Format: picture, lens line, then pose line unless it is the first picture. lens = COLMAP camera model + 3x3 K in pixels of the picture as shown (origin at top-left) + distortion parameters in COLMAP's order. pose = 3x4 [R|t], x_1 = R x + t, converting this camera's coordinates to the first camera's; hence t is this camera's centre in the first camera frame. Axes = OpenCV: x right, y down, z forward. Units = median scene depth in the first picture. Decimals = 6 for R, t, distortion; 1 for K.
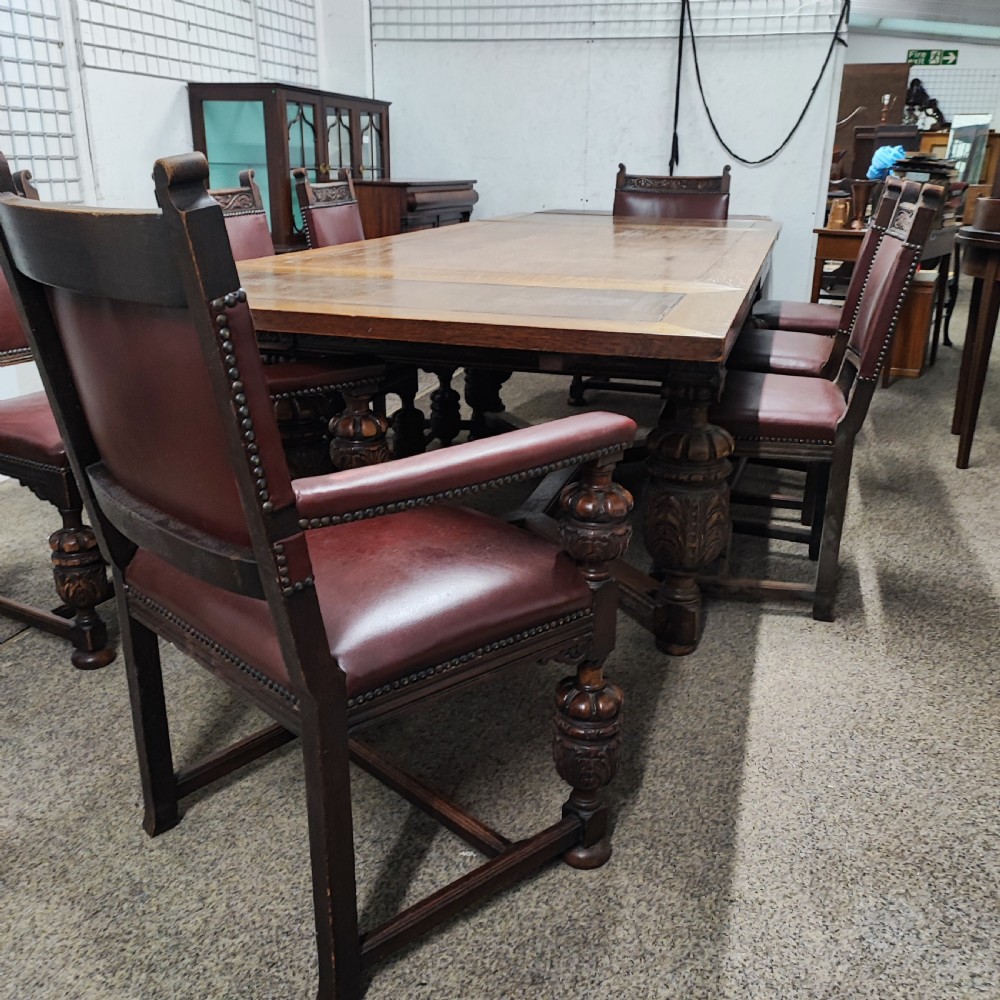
lens RADIAL K [[974.5, 0, 498.0], [0, 974.5, 492.5], [0, 0, 1]] dist [0.043897, -0.037559]
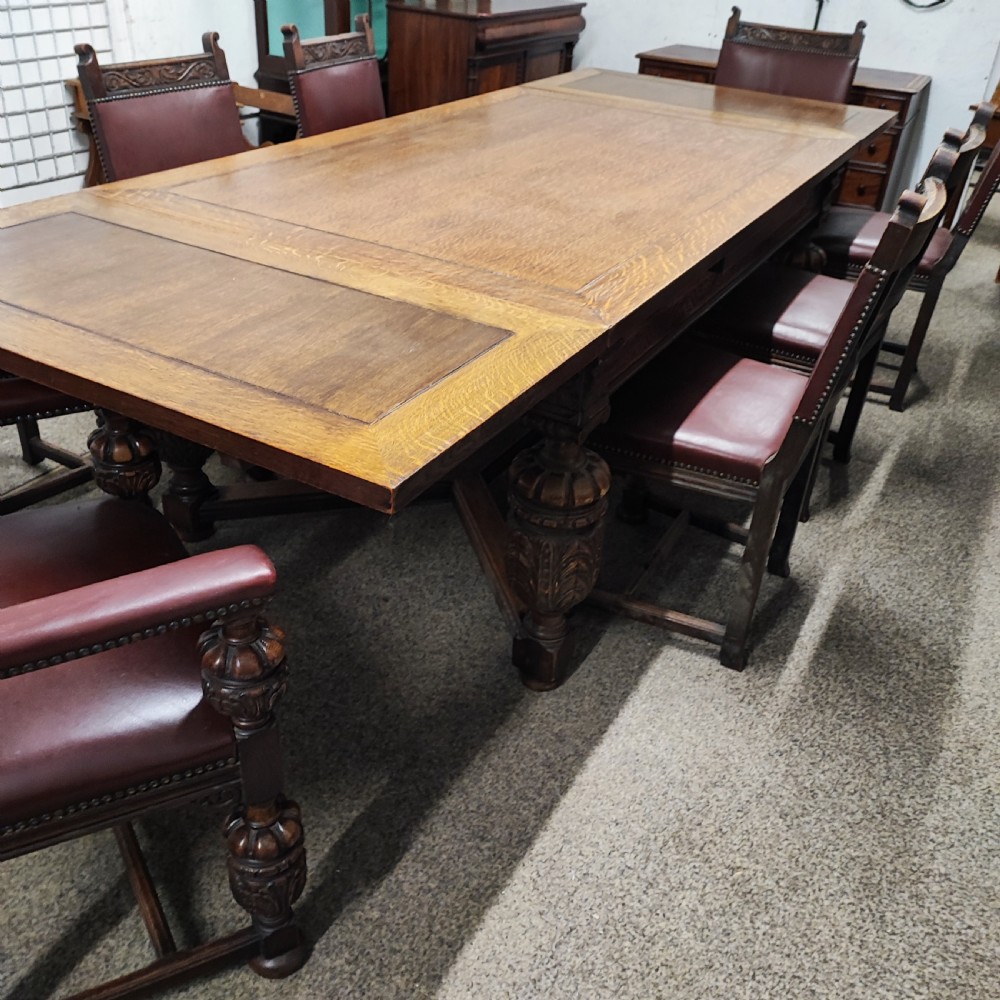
lens RADIAL K [[978.0, 0, 498.6], [0, 978.0, 495.6], [0, 0, 1]] dist [0.032025, -0.021565]
pose [[0.975269, 0.151652, -0.160787, 0.335013], [-0.114055, 0.968442, 0.221613, -0.254660], [0.189321, -0.197794, 0.961788, 0.201060]]
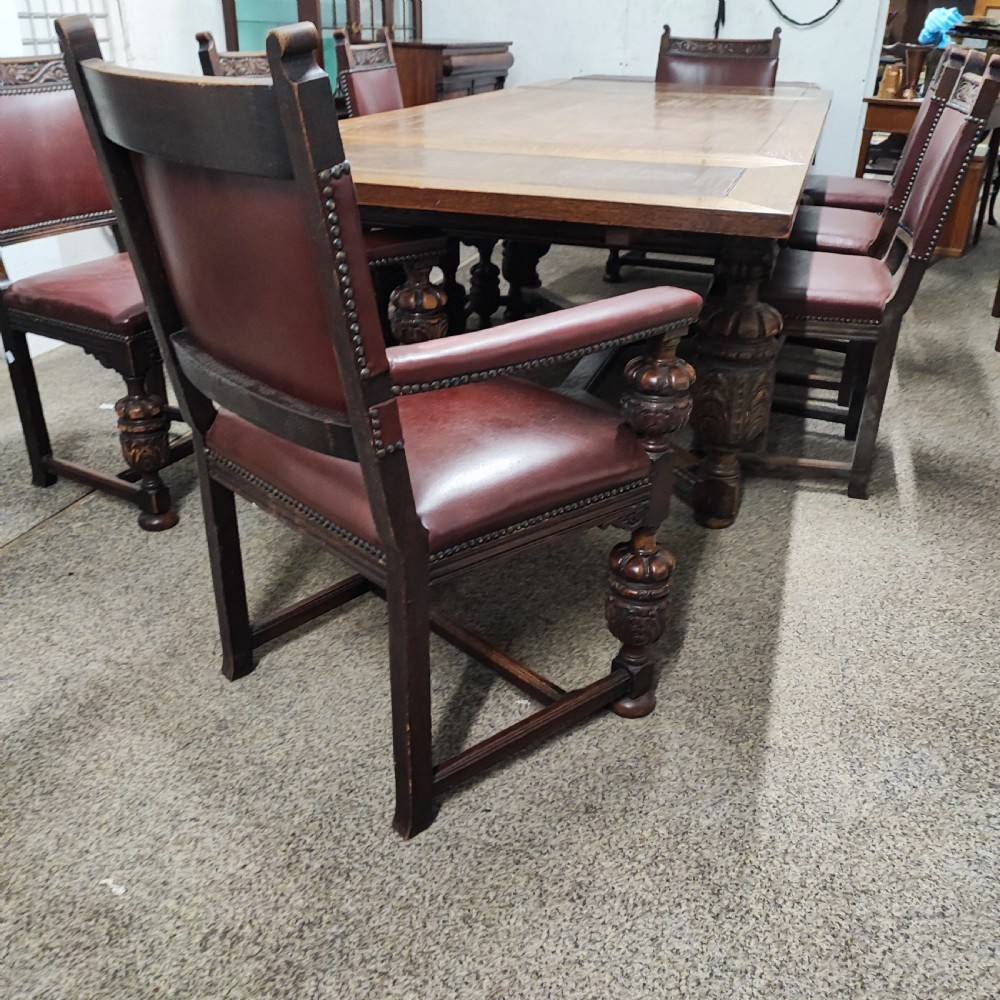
lens RADIAL K [[978.0, 0, 498.6], [0, 978.0, 495.6], [0, 0, 1]] dist [0.032025, -0.021565]
pose [[0.999735, 0.016801, -0.015742, -0.039012], [-0.014698, 0.992008, 0.125316, 0.006210], [0.017722, -0.125052, 0.991992, -0.040355]]
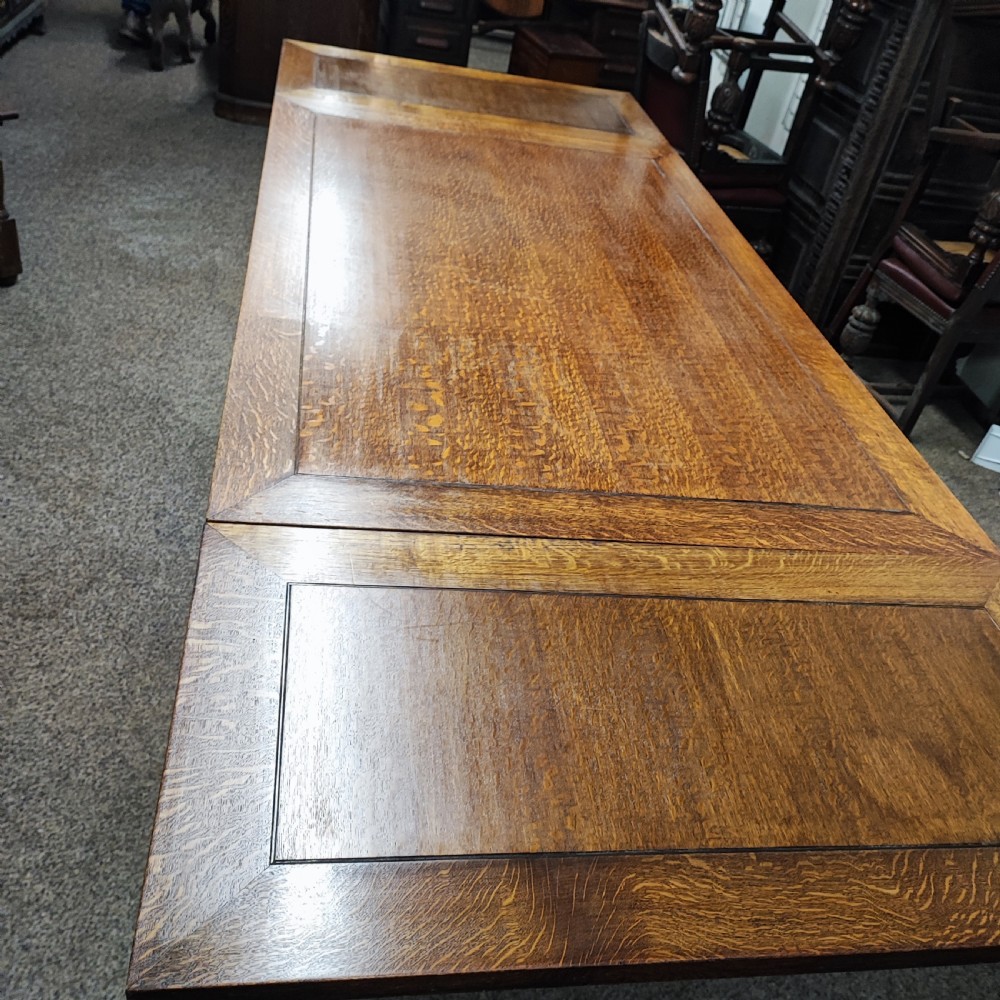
lens RADIAL K [[974.5, 0, 498.0], [0, 974.5, 492.5], [0, 0, 1]] dist [0.043897, -0.037559]
pose [[-0.893022, 0.109489, -0.436490, 0.683042], [-0.309556, 0.554552, 0.772430, -1.133087], [0.326629, 0.824915, -0.461334, 2.346613]]
